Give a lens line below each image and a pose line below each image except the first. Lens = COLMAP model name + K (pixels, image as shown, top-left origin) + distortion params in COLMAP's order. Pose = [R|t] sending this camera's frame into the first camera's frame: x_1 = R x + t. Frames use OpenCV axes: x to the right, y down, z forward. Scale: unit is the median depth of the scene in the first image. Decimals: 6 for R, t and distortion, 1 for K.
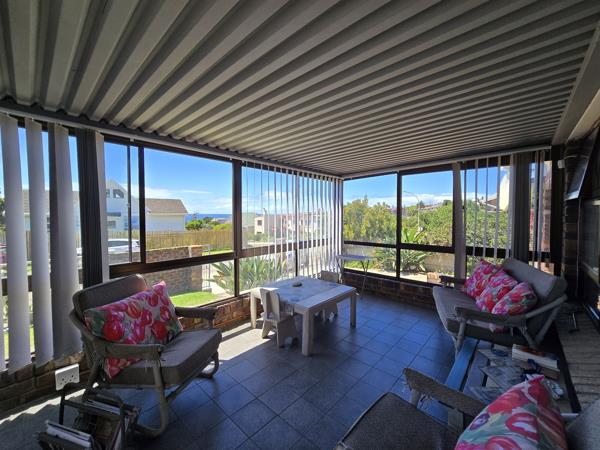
lens RADIAL K [[244.8, 0, 301.5], [0, 244.8, 222.0], [0, 0, 1]] dist [-0.000836, -0.000357]
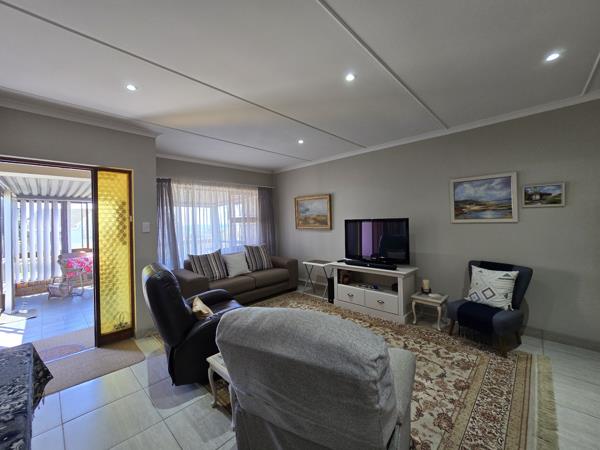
lens RADIAL K [[244.8, 0, 301.5], [0, 244.8, 222.0], [0, 0, 1]] dist [-0.000836, -0.000357]
pose [[0.999858, -0.016319, 0.004317, 1.982413], [0.016485, 0.998998, -0.041616, 0.044647], [-0.003633, 0.041681, 0.999124, -1.962203]]
